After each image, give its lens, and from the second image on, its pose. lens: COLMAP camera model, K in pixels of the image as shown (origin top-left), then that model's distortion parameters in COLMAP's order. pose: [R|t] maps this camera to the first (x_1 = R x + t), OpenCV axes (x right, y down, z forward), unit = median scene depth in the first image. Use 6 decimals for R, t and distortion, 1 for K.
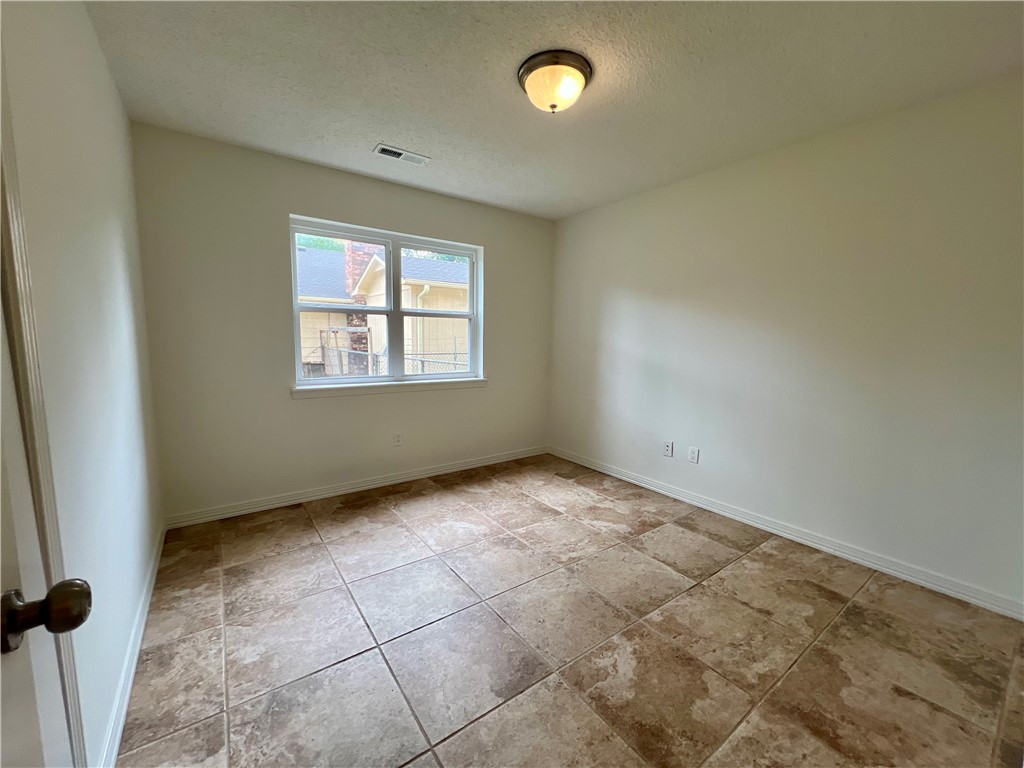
lens RADIAL K [[408.4, 0, 511.3], [0, 408.4, 380.4], [0, 0, 1]] dist [-0.001900, 0.000090]
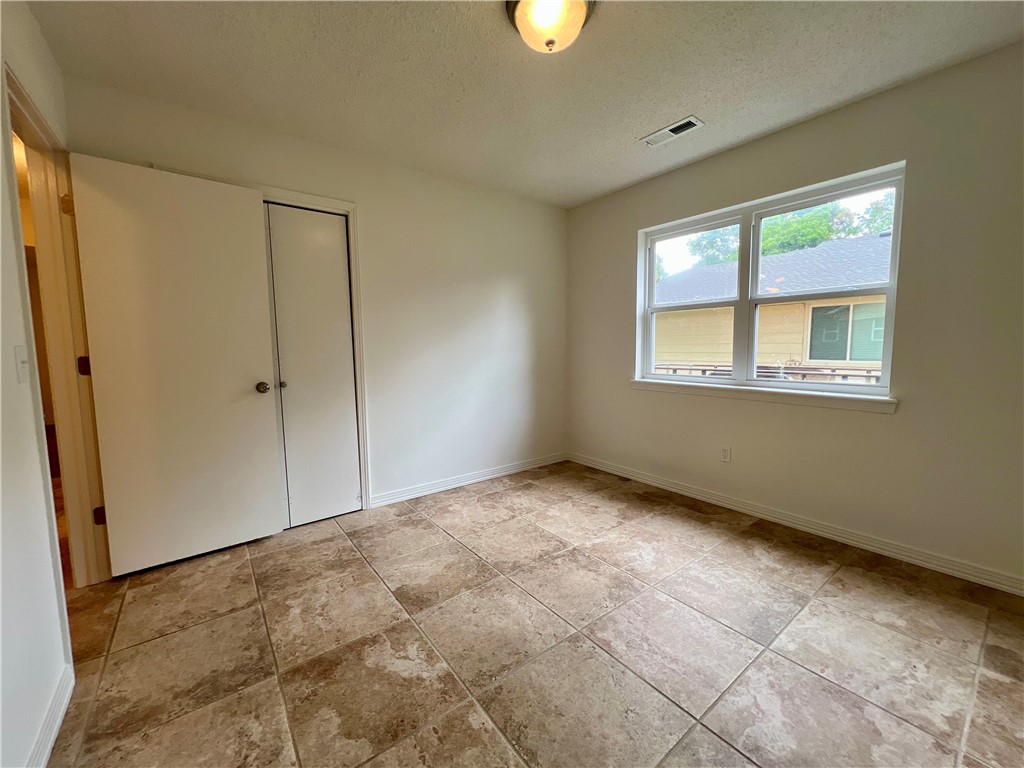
lens RADIAL K [[408.4, 0, 511.9], [0, 408.4, 387.1], [0, 0, 1]] dist [-0.001900, 0.000090]
pose [[0.024262, 0.086970, -0.995915, 0.834376], [-0.092311, 0.992147, 0.084392, -0.035515], [0.995435, 0.089887, 0.032099, 0.825145]]
